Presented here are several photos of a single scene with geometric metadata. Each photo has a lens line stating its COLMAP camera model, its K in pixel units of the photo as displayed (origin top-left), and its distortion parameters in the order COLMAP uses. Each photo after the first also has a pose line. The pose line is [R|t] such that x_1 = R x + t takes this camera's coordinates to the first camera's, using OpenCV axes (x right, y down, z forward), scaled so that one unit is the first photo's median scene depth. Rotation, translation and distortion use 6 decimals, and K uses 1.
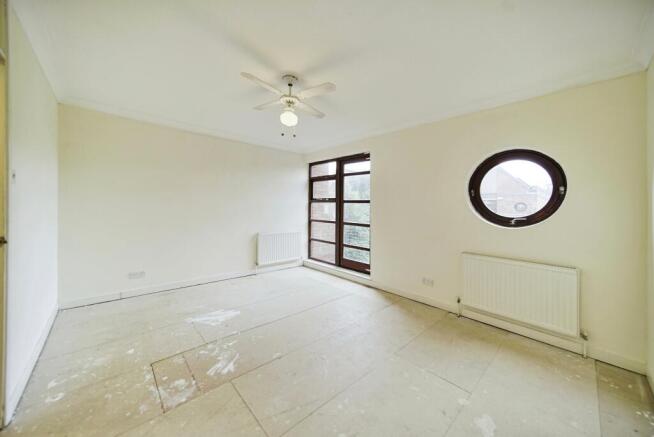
lens RADIAL K [[239.5, 0, 328.5], [0, 239.5, 209.1], [0, 0, 1]] dist [0.014072, 0.000013]
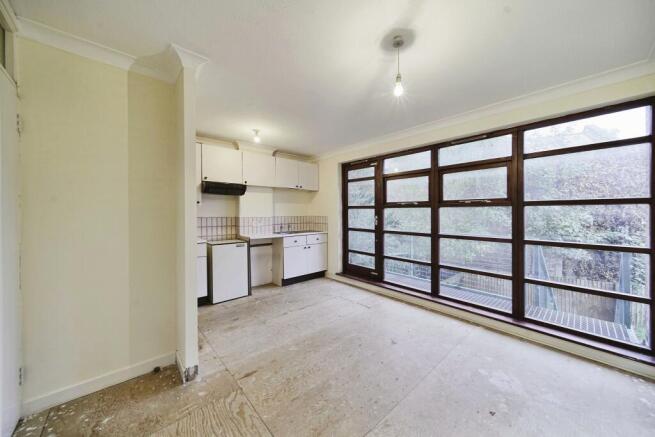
lens RADIAL K [[239.8, 0, 327.3], [0, 239.8, 213.9], [0, 0, 1]] dist [0.014072, 0.000013]
pose [[0.999182, -0.011631, -0.038728, -0.159092], [0.011419, 0.999919, -0.005686, -0.004489], [0.038791, 0.005239, 0.999234, 0.170584]]
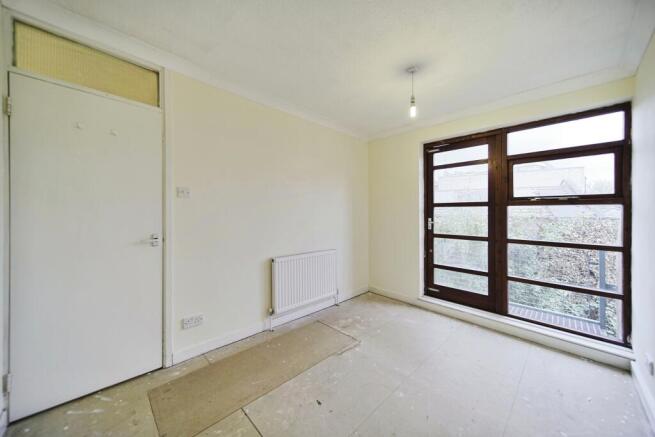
lens RADIAL K [[239.8, 0, 327.3], [0, 239.8, 214.0], [0, 0, 1]] dist [0.014072, 0.000013]
pose [[0.999898, -0.011636, 0.008222, -0.500785], [0.011665, 0.999926, -0.003449, -0.012168], [-0.008182, 0.003545, 0.999960, 0.537507]]
